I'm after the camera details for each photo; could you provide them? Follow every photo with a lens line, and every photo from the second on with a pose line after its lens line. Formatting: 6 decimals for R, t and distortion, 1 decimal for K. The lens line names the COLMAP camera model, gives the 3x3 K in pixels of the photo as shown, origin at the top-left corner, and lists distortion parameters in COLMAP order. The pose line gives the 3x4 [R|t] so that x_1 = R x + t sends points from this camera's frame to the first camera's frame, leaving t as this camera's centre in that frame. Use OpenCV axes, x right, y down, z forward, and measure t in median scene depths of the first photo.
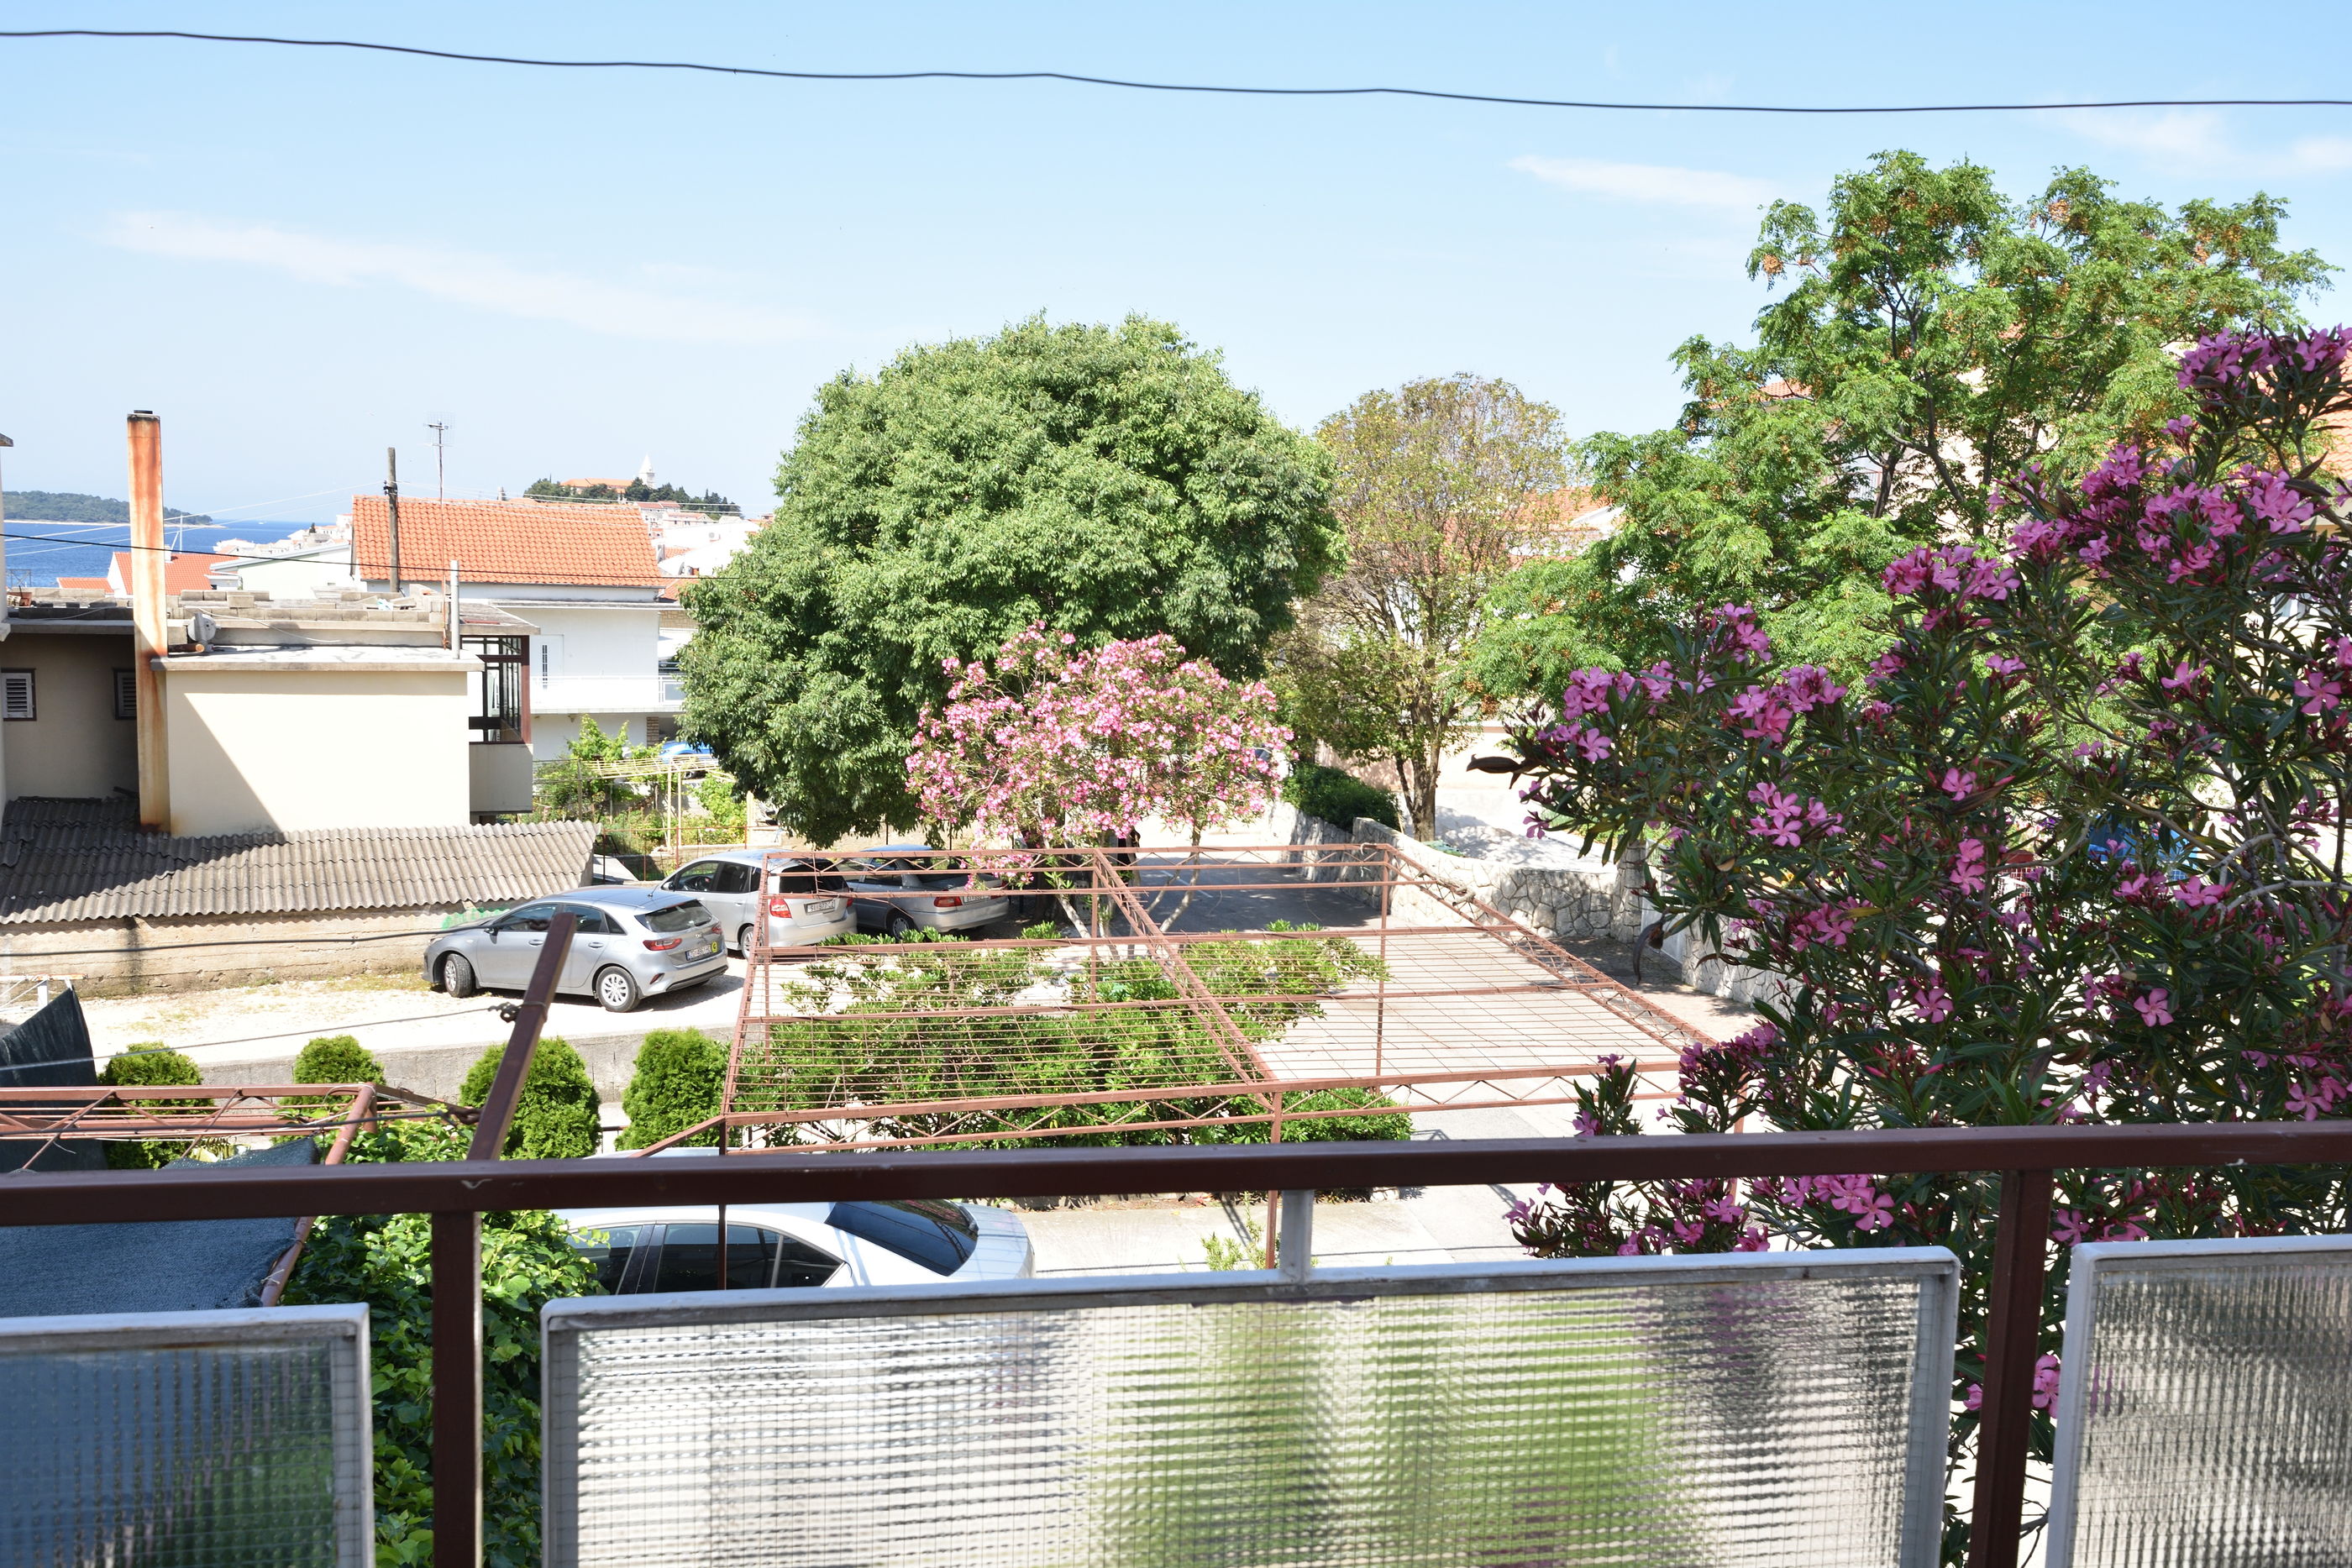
lens RADIAL K [[1924.9, 0, 1183.0], [0, 1924.9, 782.6], [0, 0, 1]] dist [0.012180, 0.004727]
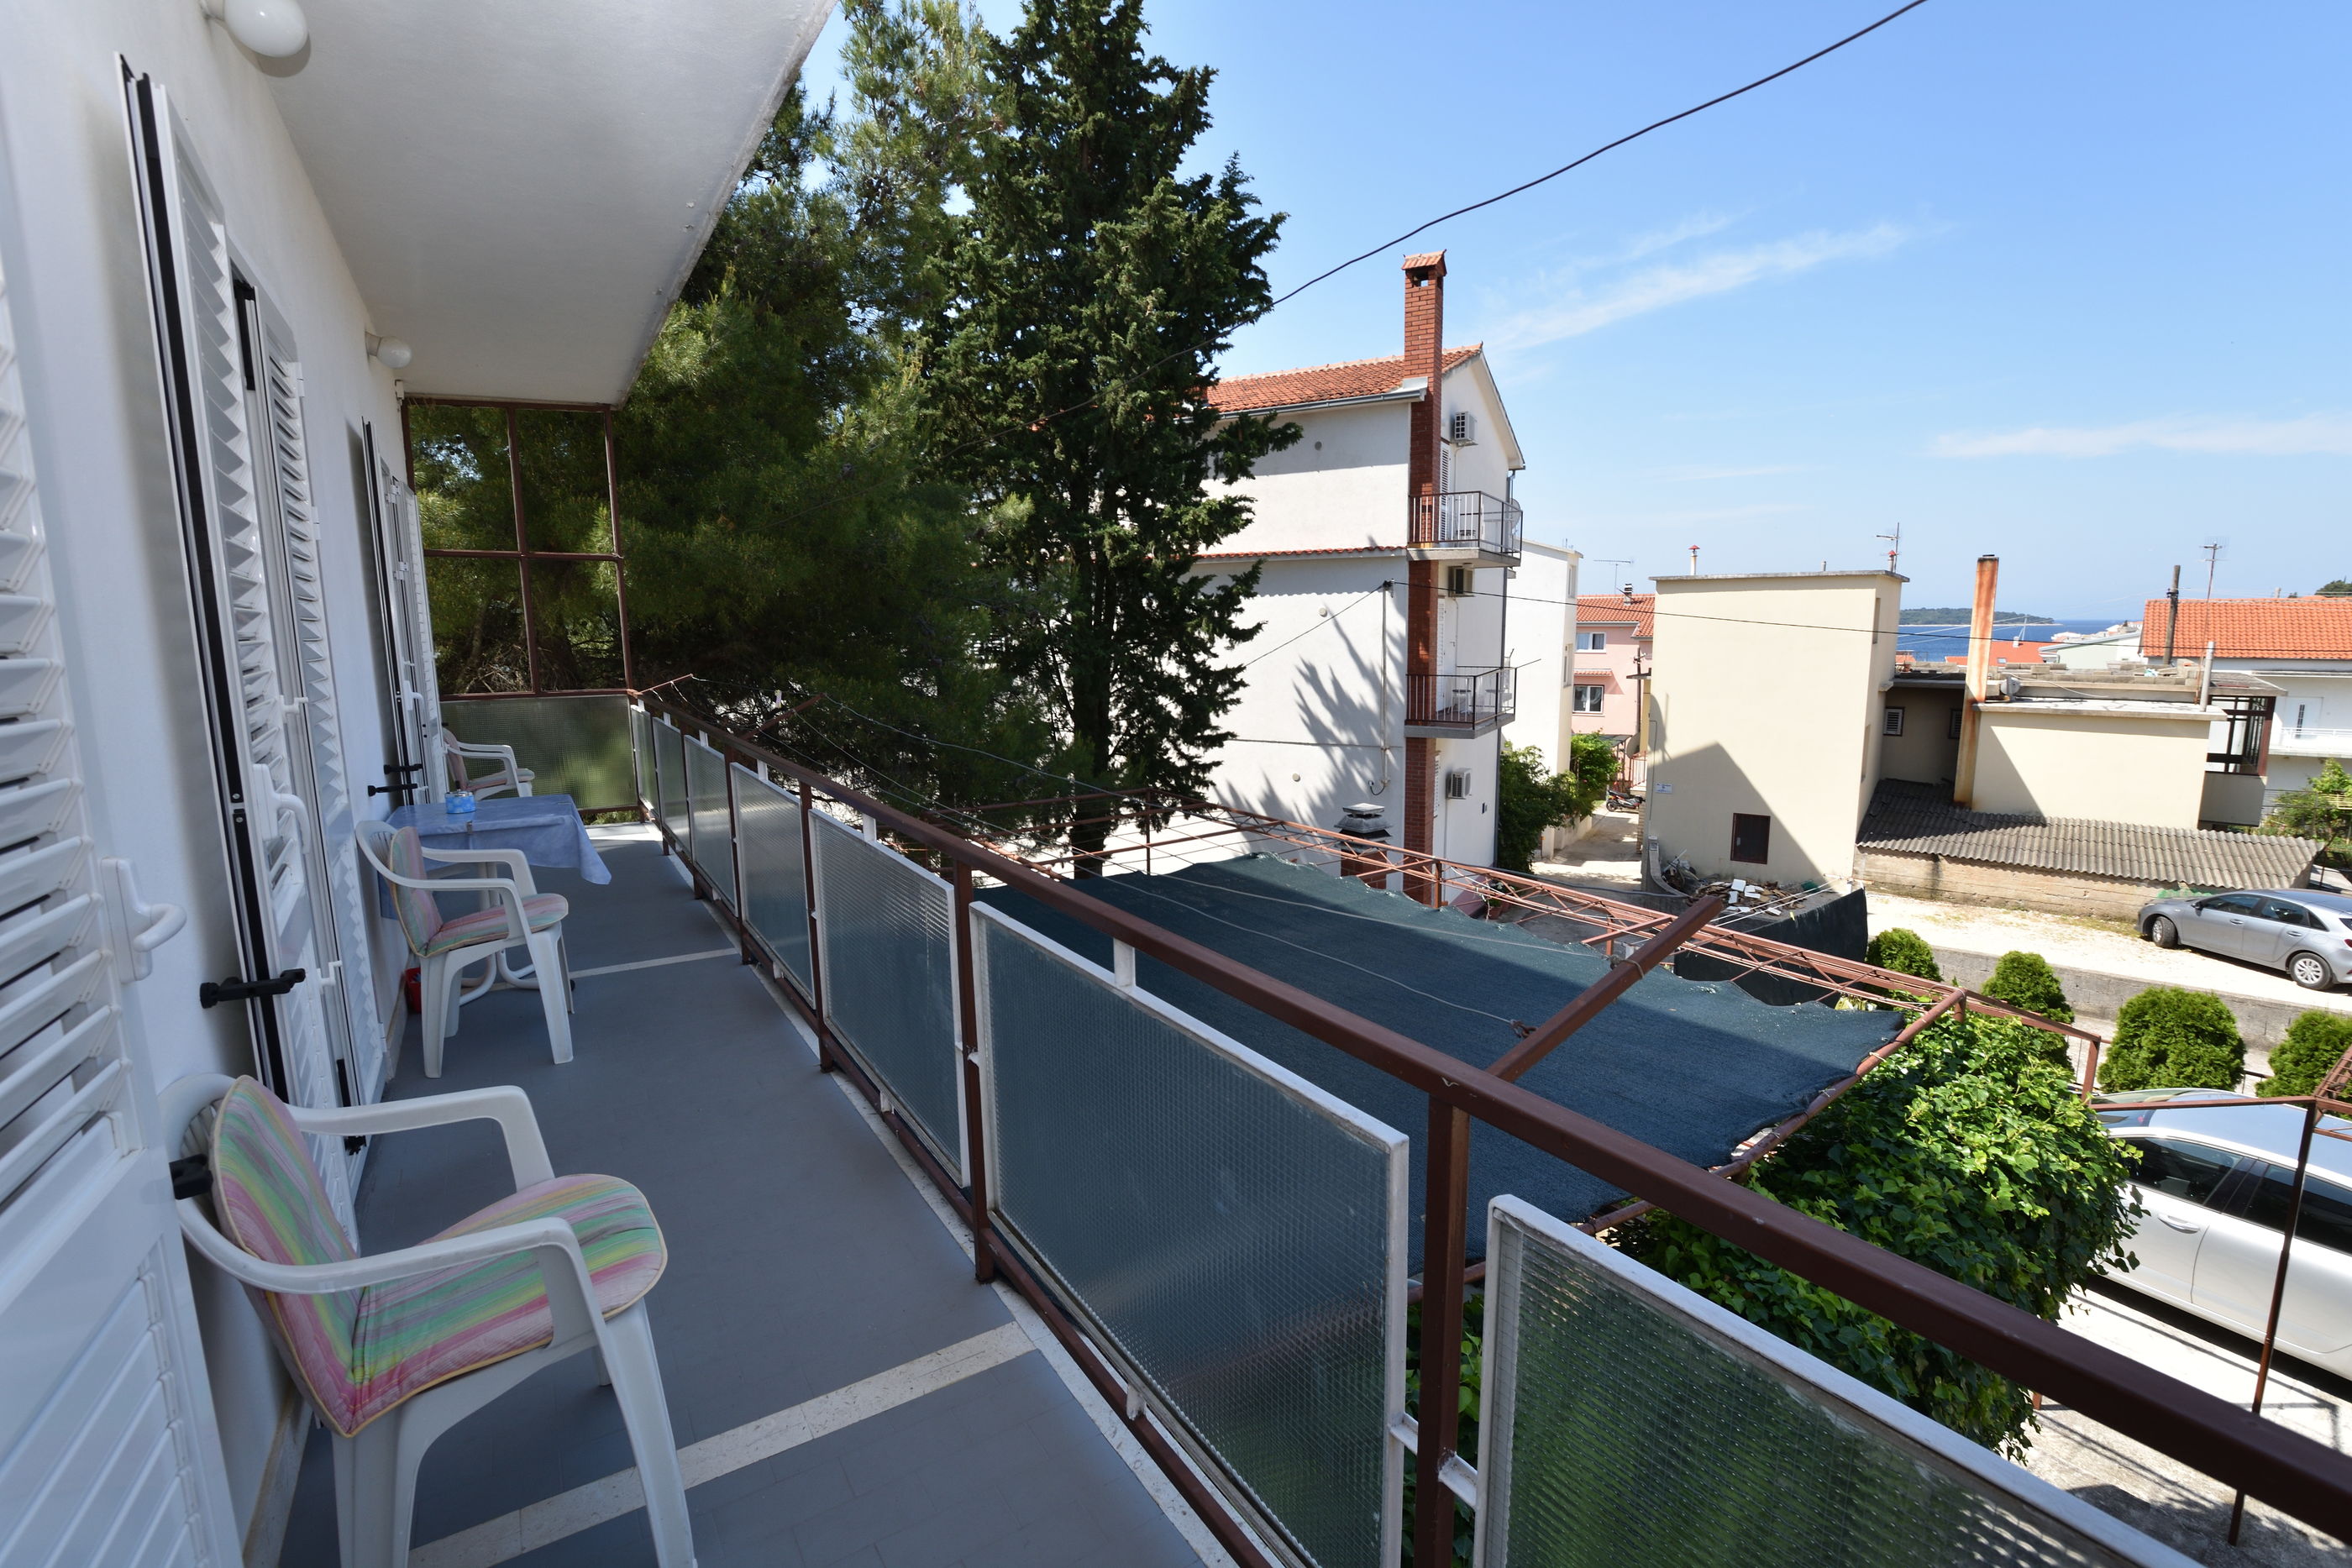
lens RADIAL K [[1035.2, 0, 1183.0], [0, 1035.2, 781.0], [0, 0, 1]] dist [-0.032662, 0.004729]
pose [[0.391753, 0.102573, -0.914335, 0.010549], [-0.088706, 0.993348, 0.073430, -0.001805], [0.915784, 0.052340, 0.398246, 0.030854]]
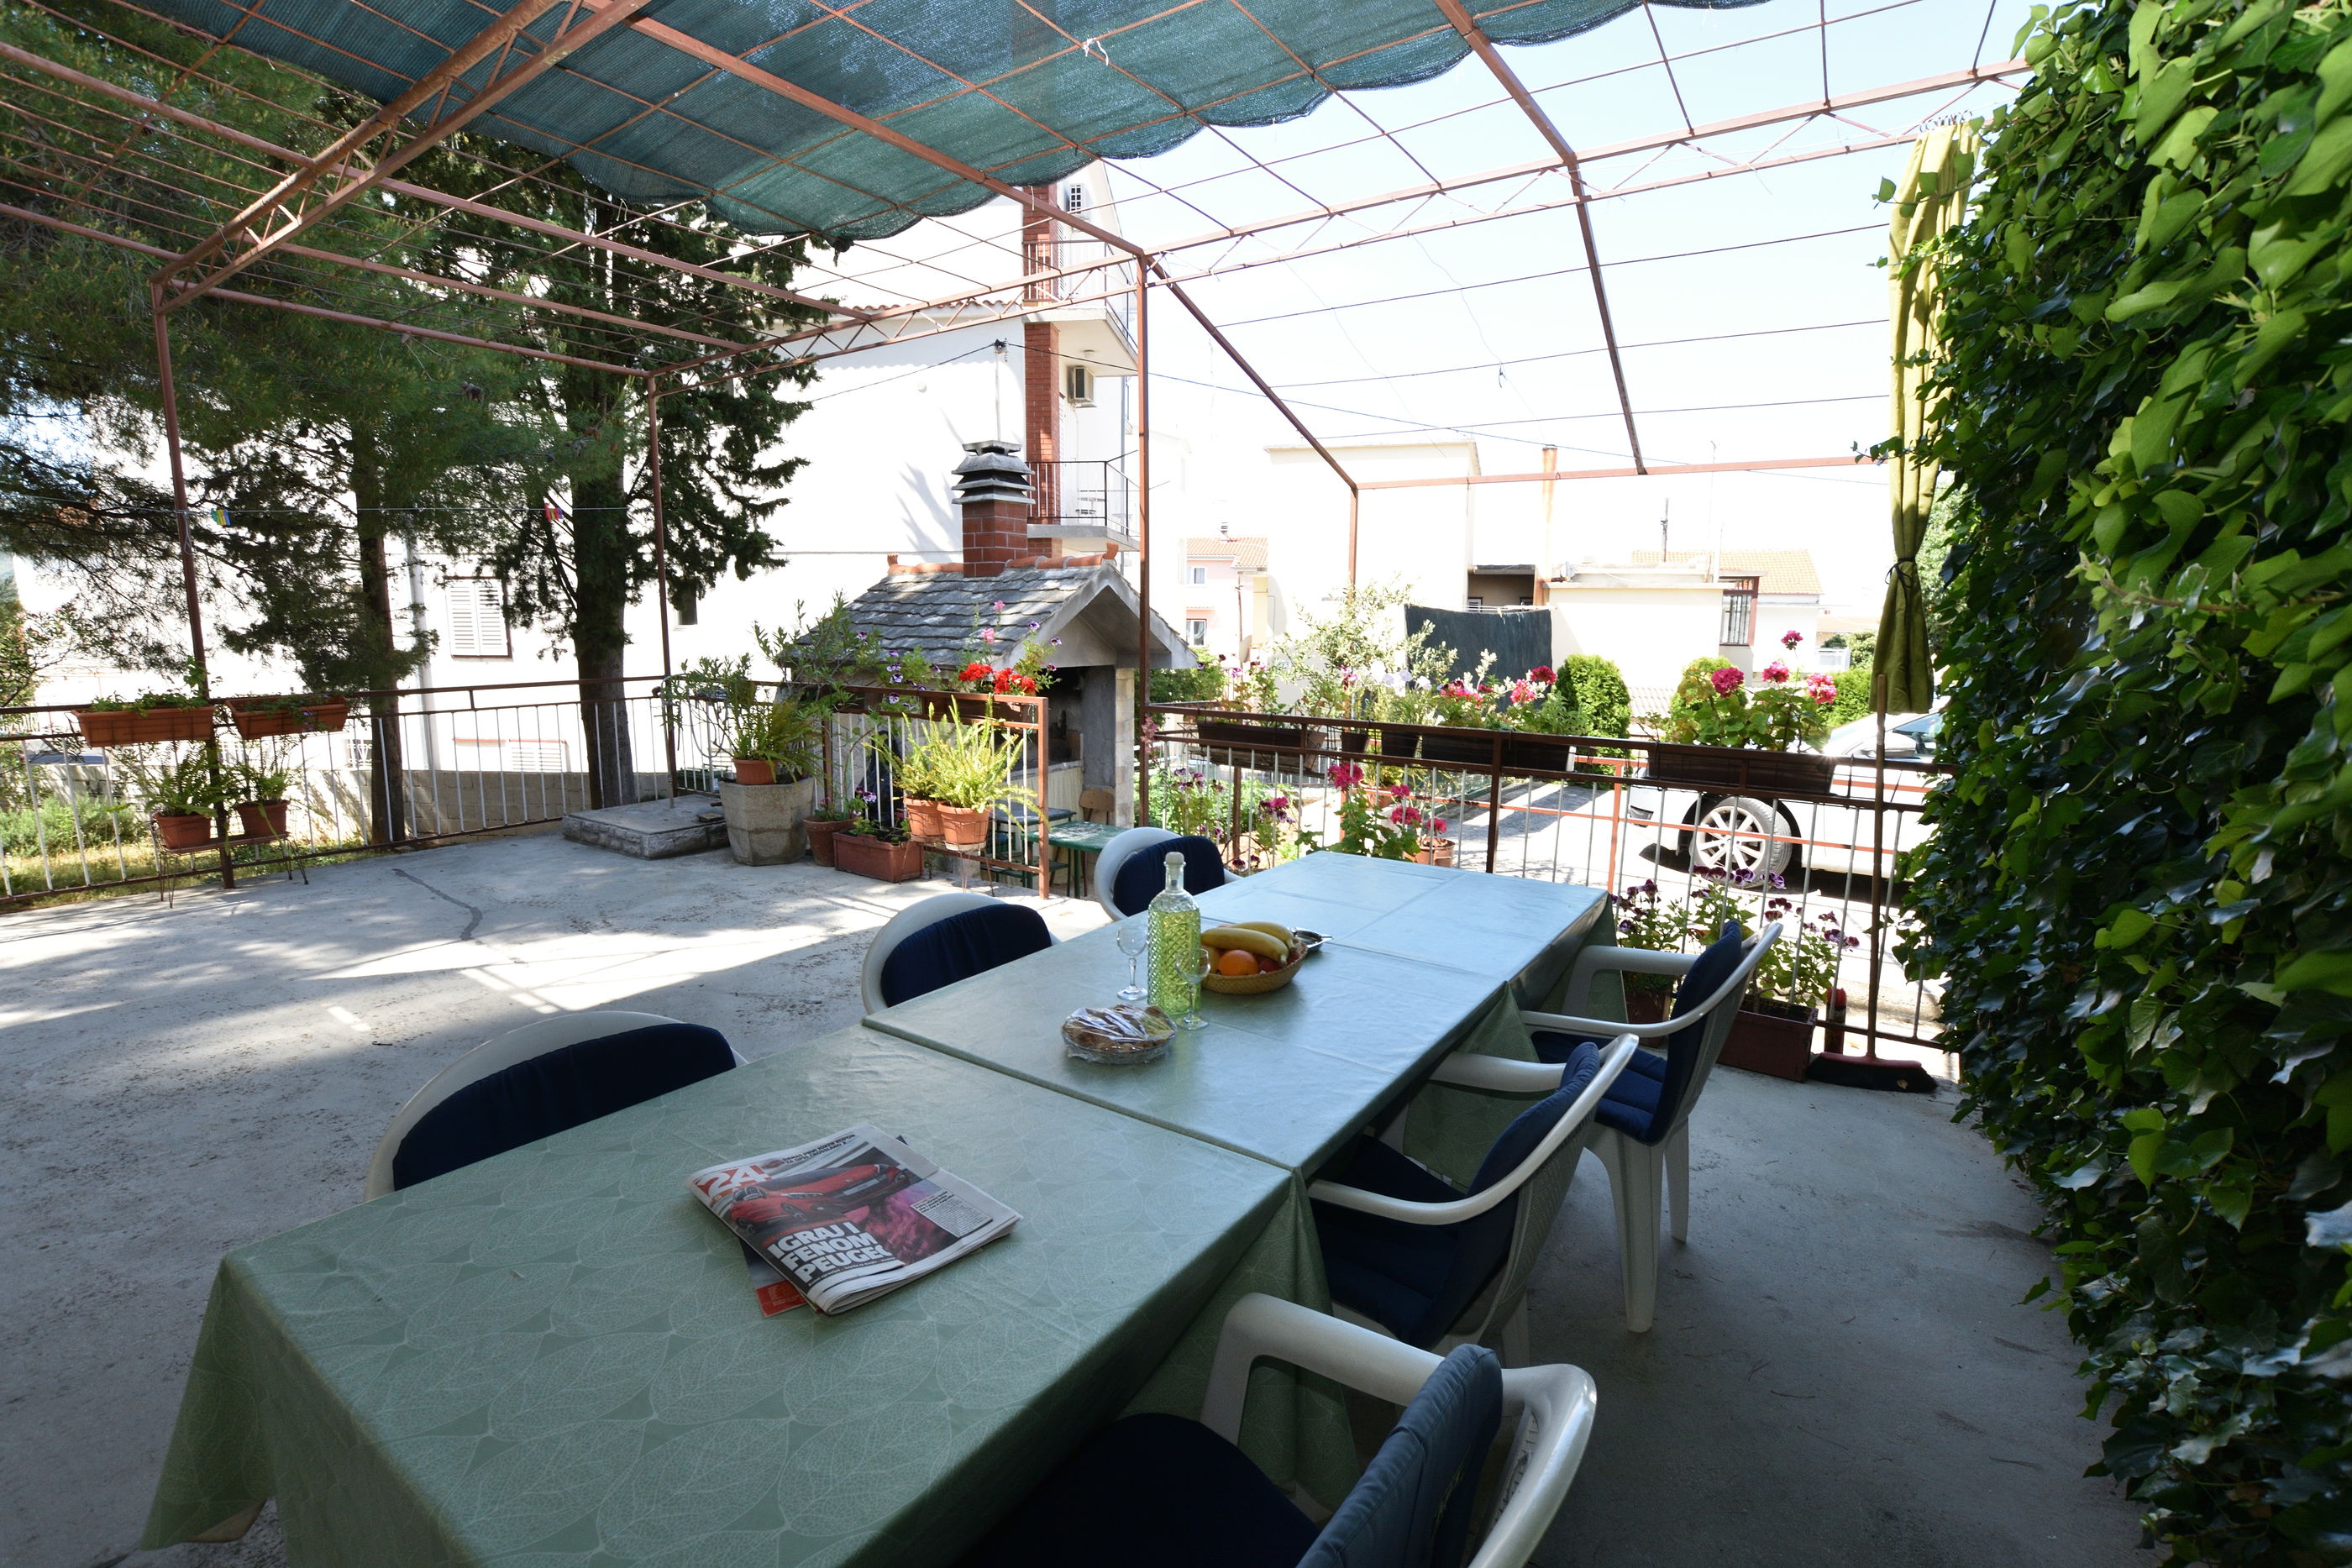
lens RADIAL K [[1035.2, 0, 1183.0], [0, 1035.2, 781.0], [0, 0, 1]] dist [-0.032662, 0.004729]
pose [[0.705460, 0.084478, -0.703697, -0.090822], [-0.071890, 0.996279, 0.047532, 0.114883], [0.705094, 0.017057, 0.708909, 0.097529]]
